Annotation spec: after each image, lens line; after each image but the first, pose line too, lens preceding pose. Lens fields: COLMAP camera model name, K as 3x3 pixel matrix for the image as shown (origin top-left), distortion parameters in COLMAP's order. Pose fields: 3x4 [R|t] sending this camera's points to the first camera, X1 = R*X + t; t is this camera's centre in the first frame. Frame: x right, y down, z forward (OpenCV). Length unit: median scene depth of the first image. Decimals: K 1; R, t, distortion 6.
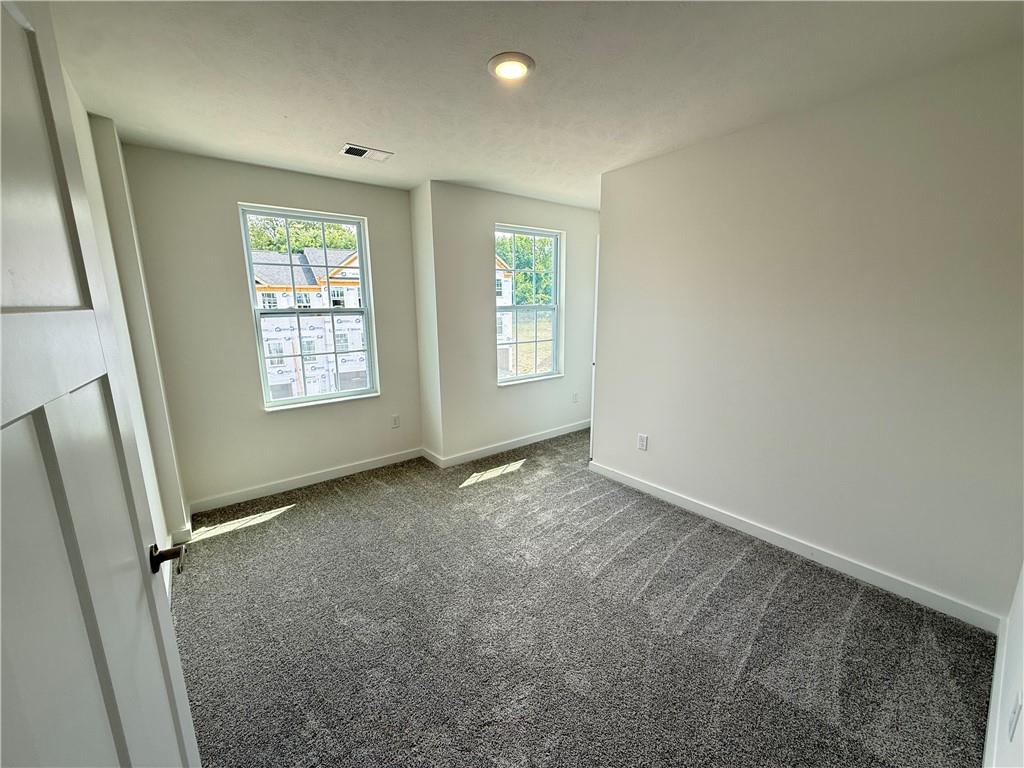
lens RADIAL K [[408.3, 0, 514.1], [0, 408.3, 384.8], [0, 0, 1]] dist [0.000421, -0.000123]
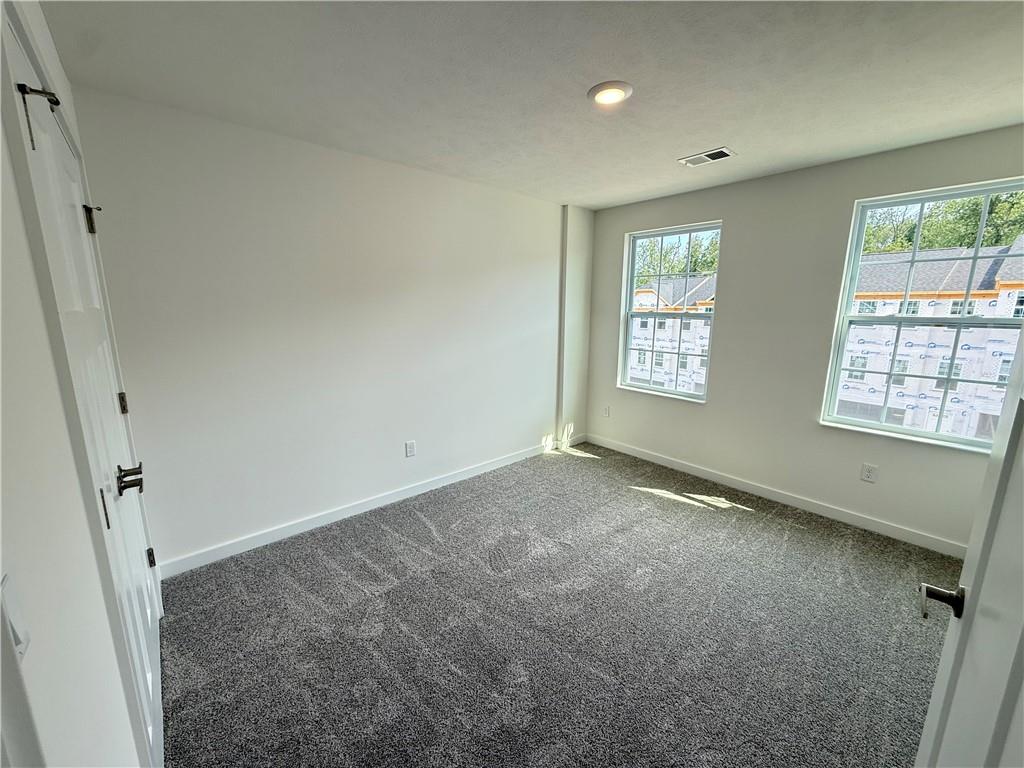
lens RADIAL K [[408.3, 0, 514.1], [0, 408.3, 384.8], [0, 0, 1]] dist [0.000421, -0.000123]
pose [[0.052817, 0.195029, -0.979374, 0.583200], [-0.211807, 0.960616, 0.179871, -0.094428], [0.975883, 0.197938, 0.092046, 0.467990]]
